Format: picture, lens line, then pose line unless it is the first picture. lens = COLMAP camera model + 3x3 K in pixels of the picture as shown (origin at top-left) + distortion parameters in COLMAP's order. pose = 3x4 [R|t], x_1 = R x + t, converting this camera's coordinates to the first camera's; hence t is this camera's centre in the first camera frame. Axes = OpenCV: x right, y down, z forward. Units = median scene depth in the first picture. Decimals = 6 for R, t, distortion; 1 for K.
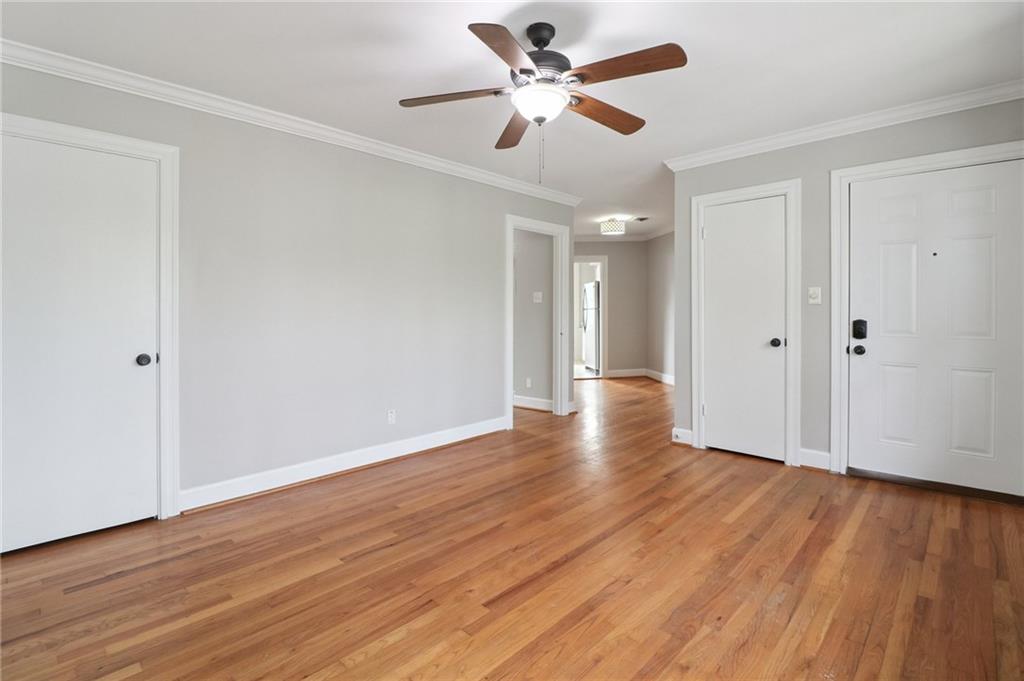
lens RADIAL K [[475.6, 0, 502.7], [0, 475.6, 313.0], [0, 0, 1]] dist [0.002005, -0.011108]
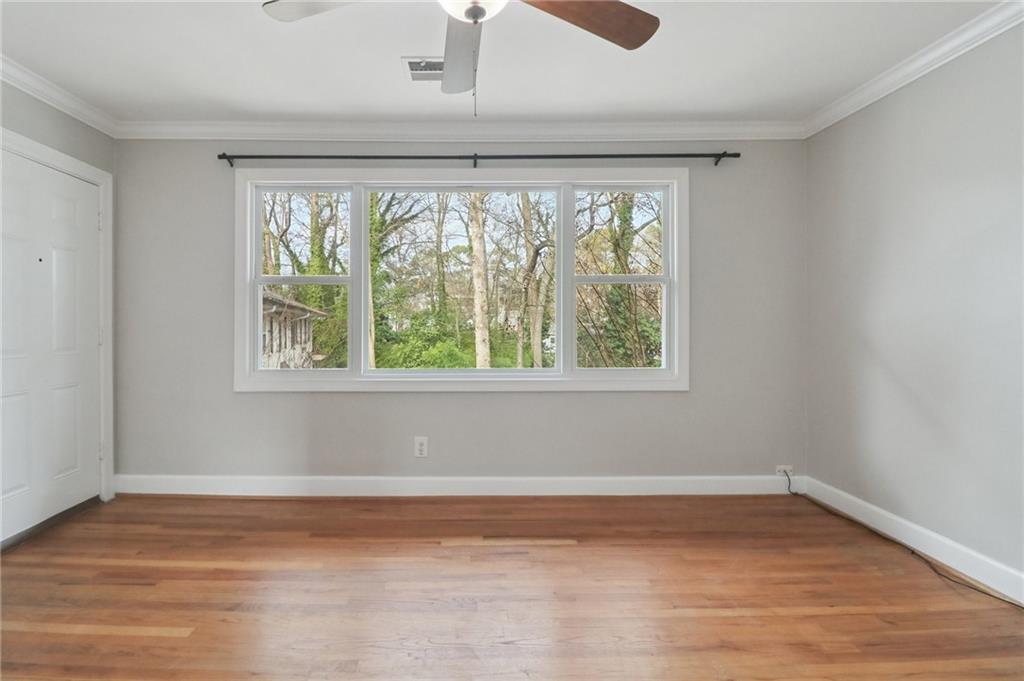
lens RADIAL K [[487.7, 0, 469.4], [0, 487.7, 329.0], [0, 0, 1]] dist [0.000272, -0.014677]
pose [[-0.703463, -0.002543, 0.710728, -0.285274], [0.009123, 0.999879, 0.012607, -0.000946], [-0.710674, 0.015353, -0.703354, 1.121903]]
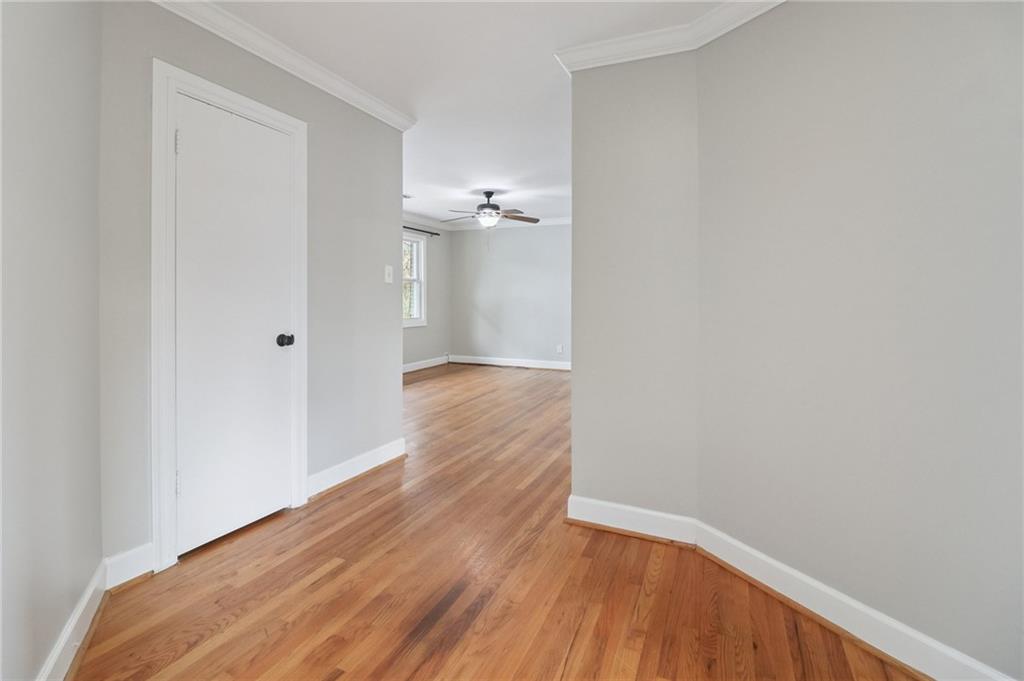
lens RADIAL K [[485.2, 0, 499.5], [0, 485.2, 302.8], [0, 0, 1]] dist [0.002653, -0.012039]
pose [[-0.940762, 0.002523, -0.339059, 0.732611], [-0.002677, 0.999886, 0.014869, -0.014942], [0.339057, 0.014896, -0.940648, 2.780229]]
